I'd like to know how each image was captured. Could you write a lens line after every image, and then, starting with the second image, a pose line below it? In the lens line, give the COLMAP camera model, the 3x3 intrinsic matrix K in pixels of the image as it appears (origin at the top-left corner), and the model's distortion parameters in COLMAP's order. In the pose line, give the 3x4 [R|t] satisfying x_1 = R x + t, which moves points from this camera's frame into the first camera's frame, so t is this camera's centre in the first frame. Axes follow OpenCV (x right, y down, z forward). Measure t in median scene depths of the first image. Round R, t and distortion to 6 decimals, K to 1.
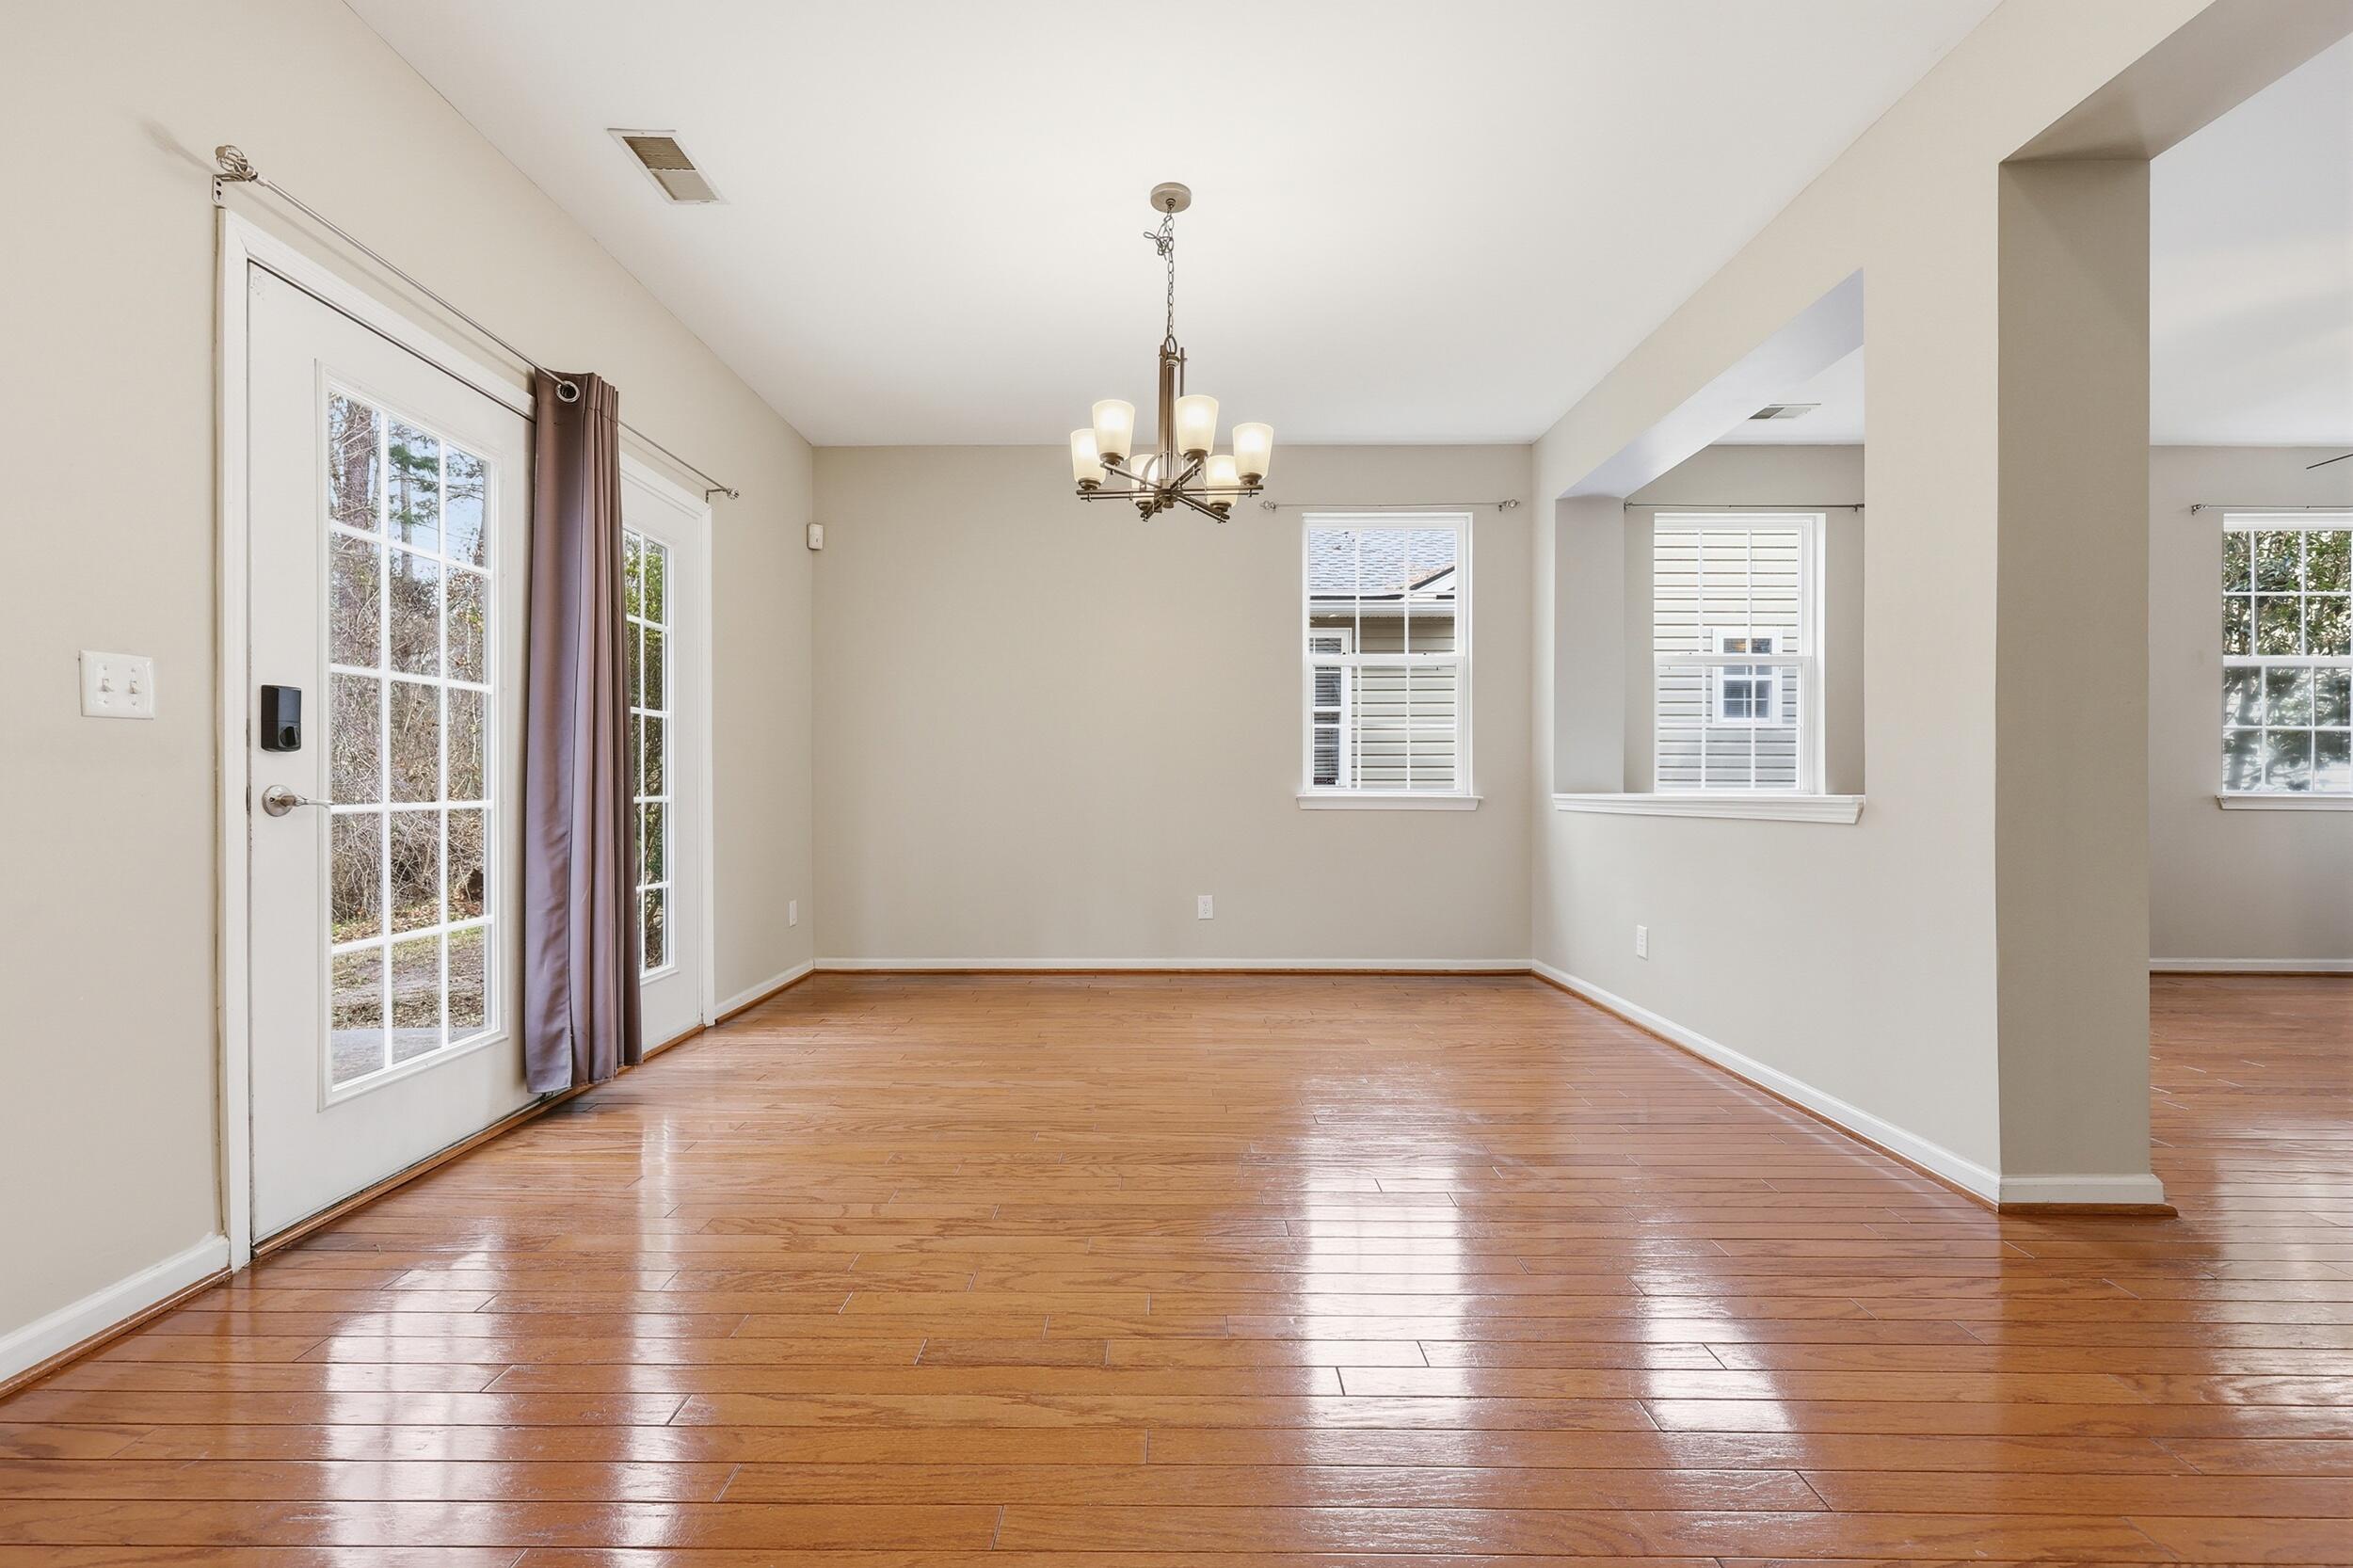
lens RADIAL K [[951.9, 0, 1165.5], [0, 951.9, 782.7], [0, 0, 1]] dist [0.001921, 0.000680]
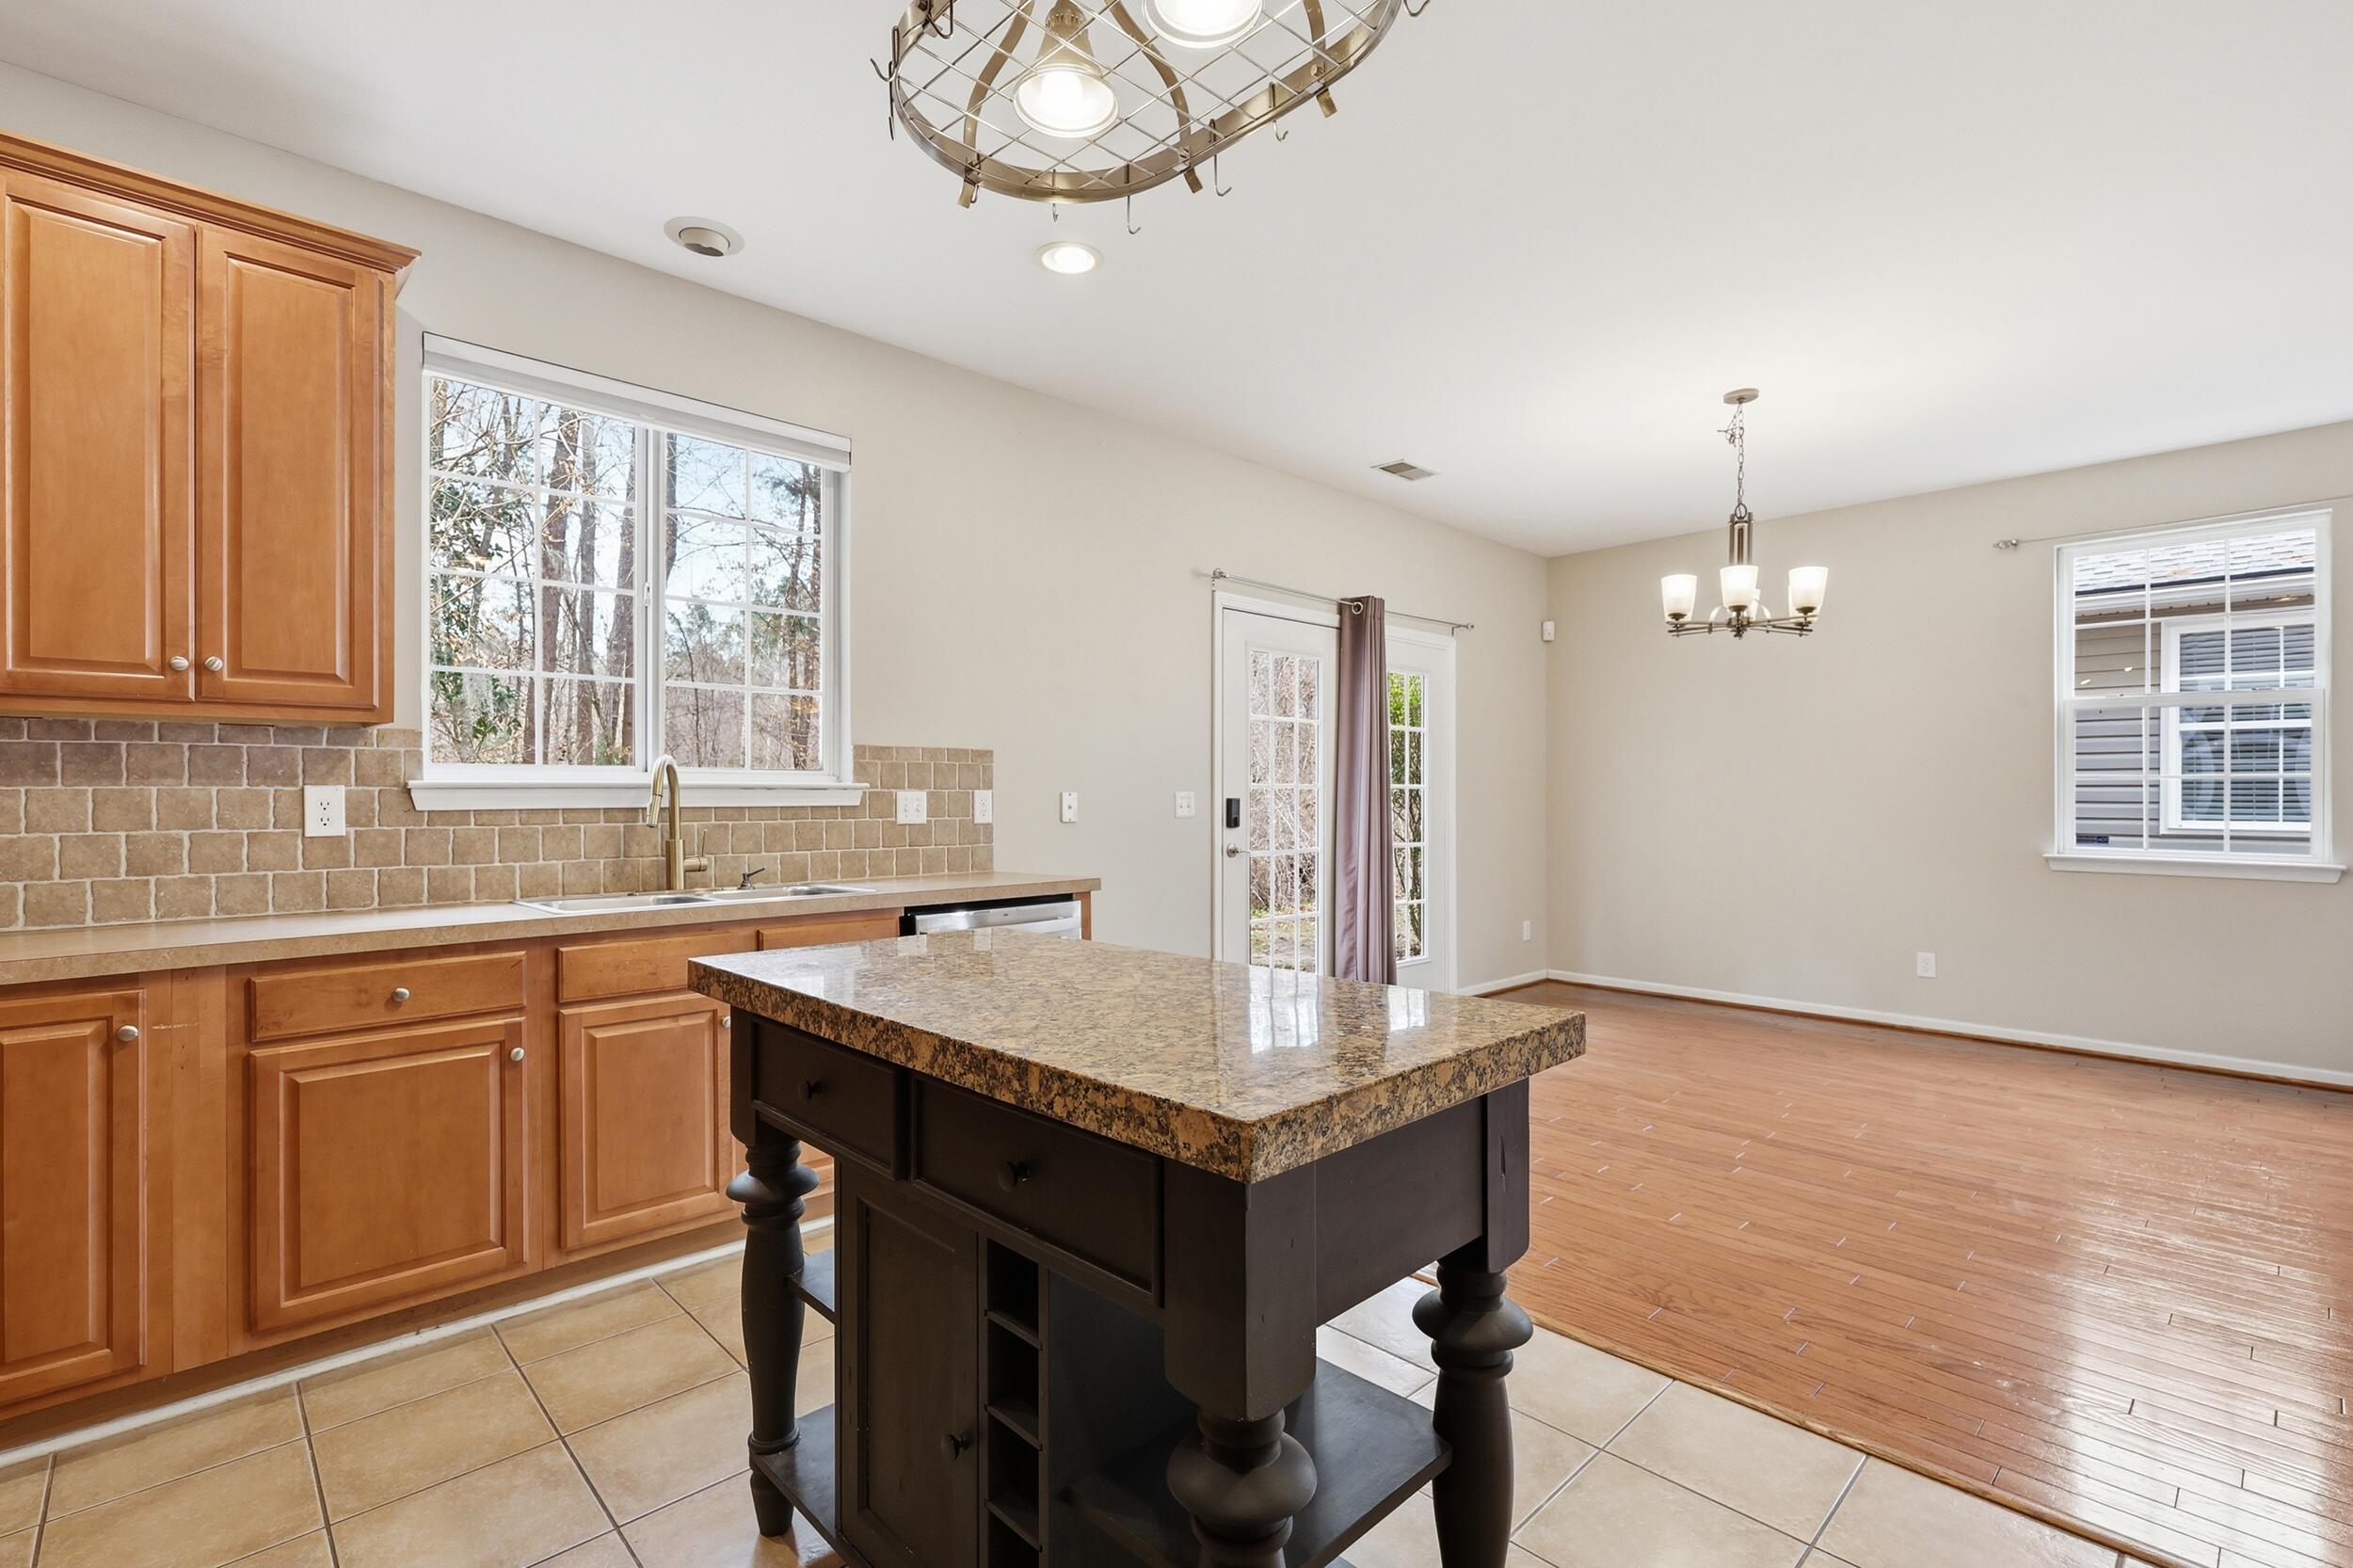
lens RADIAL K [[1063.6, 0, 1176.5], [0, 1063.6, 784.0], [0, 0, 1]] dist [-0.000464, 0.000017]
pose [[0.692910, -0.004731, -0.721009, 0.526857], [-0.001304, 0.999969, -0.007815, -0.081618], [0.721023, 0.006356, 0.692882, -0.556781]]
